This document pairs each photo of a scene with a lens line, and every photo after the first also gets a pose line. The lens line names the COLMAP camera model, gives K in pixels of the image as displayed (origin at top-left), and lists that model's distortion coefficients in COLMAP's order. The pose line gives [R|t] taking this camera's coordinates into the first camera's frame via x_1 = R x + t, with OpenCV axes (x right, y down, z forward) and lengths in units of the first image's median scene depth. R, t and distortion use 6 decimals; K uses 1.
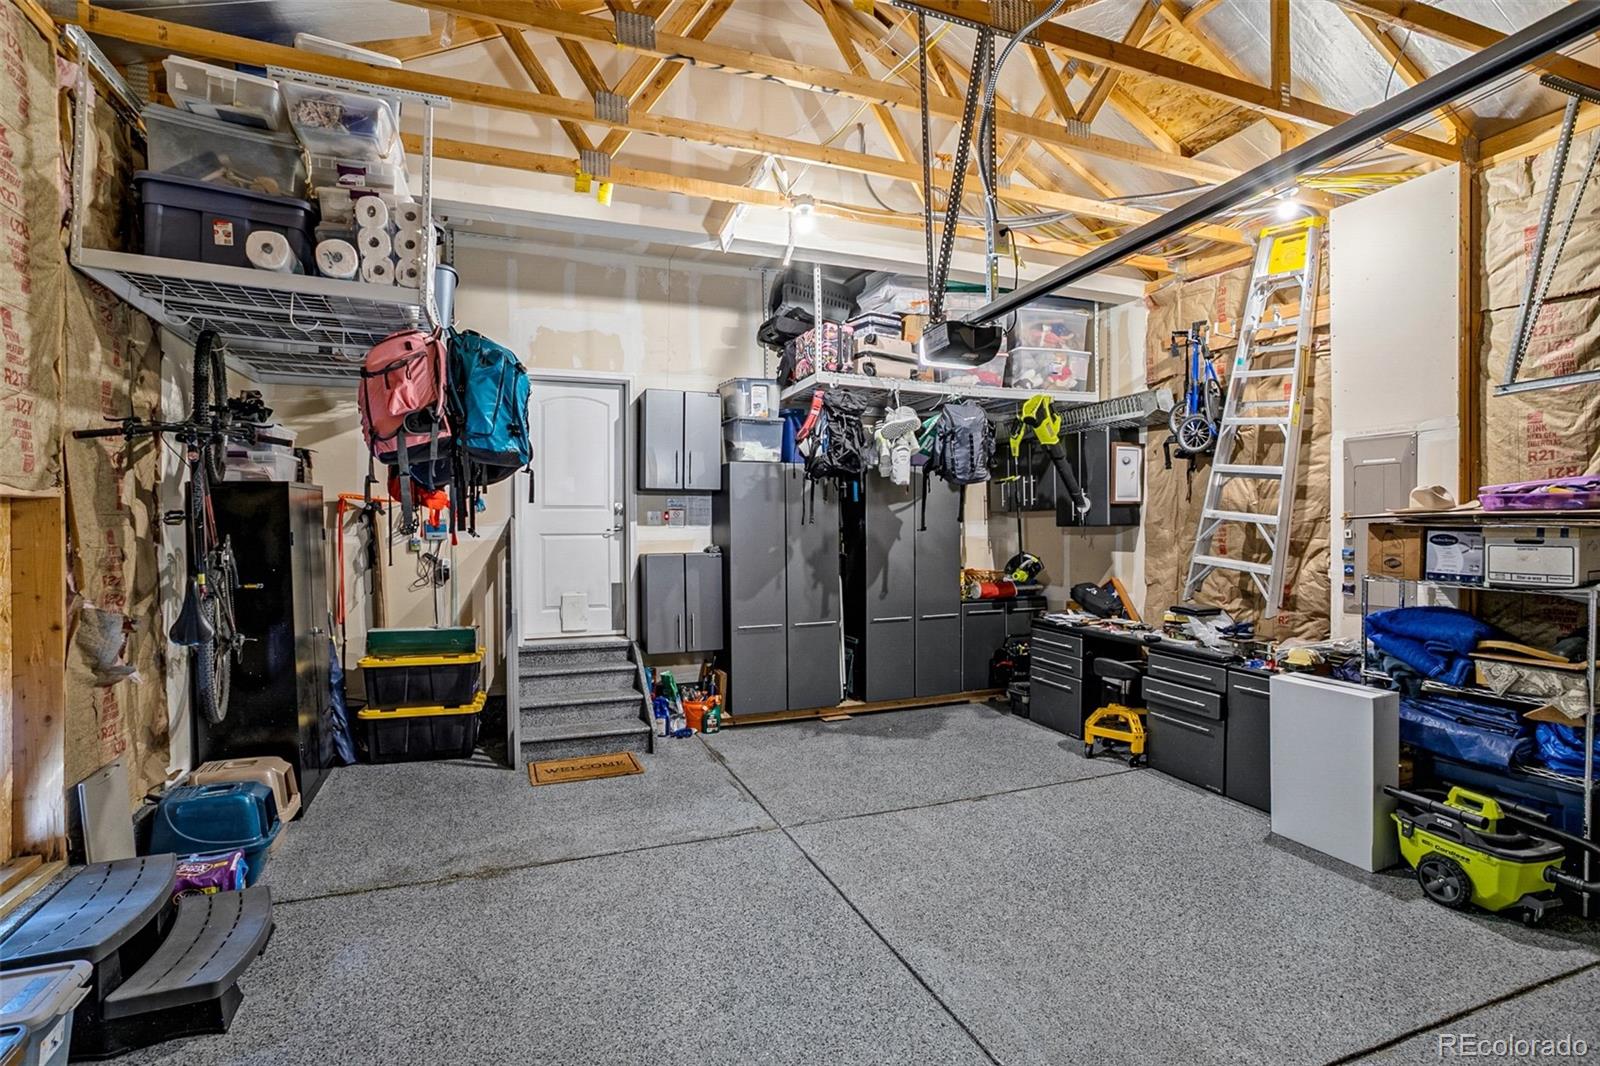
lens RADIAL K [[761.4, 0, 800.1], [0, 761.4, 531.4], [0, 0, 1]] dist [0.000112, 0.000026]
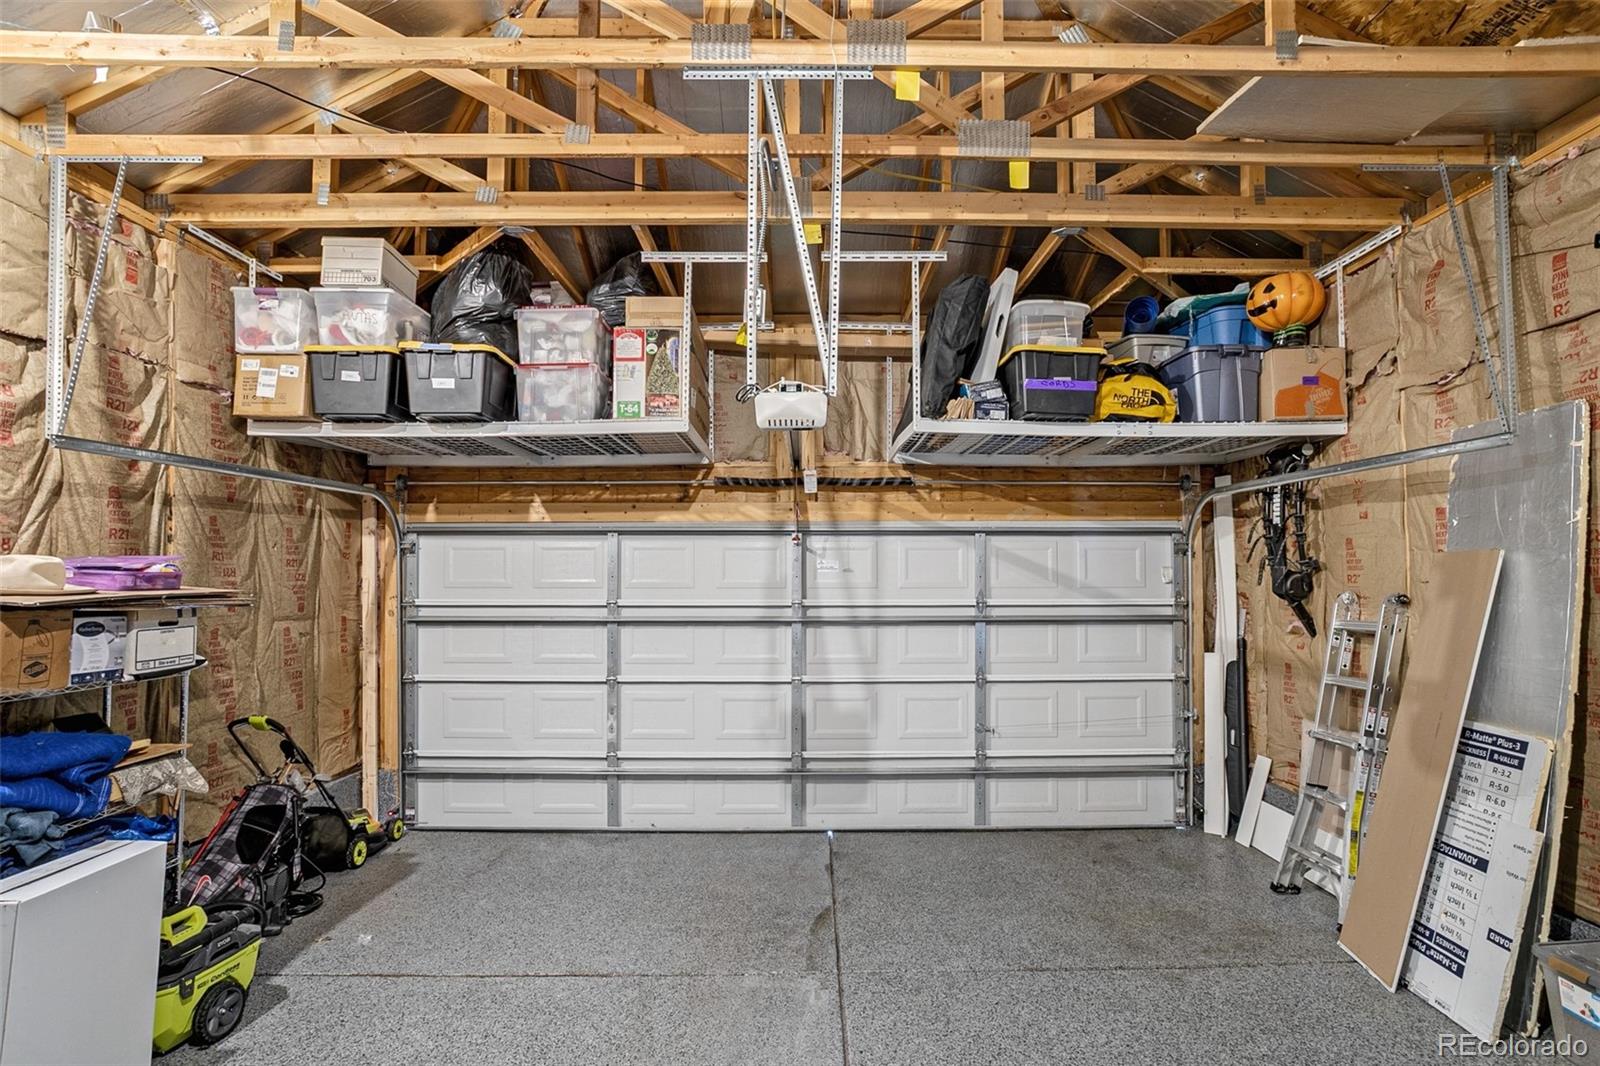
lens RADIAL K [[761.4, 0, 802.2], [0, 761.4, 543.4], [0, 0, 1]] dist [0.000112, 0.000026]
pose [[-0.934001, 0.017785, 0.356827, -0.104005], [0.006273, 0.999423, -0.033393, -0.045571], [-0.357215, -0.028951, -0.933574, 1.481268]]
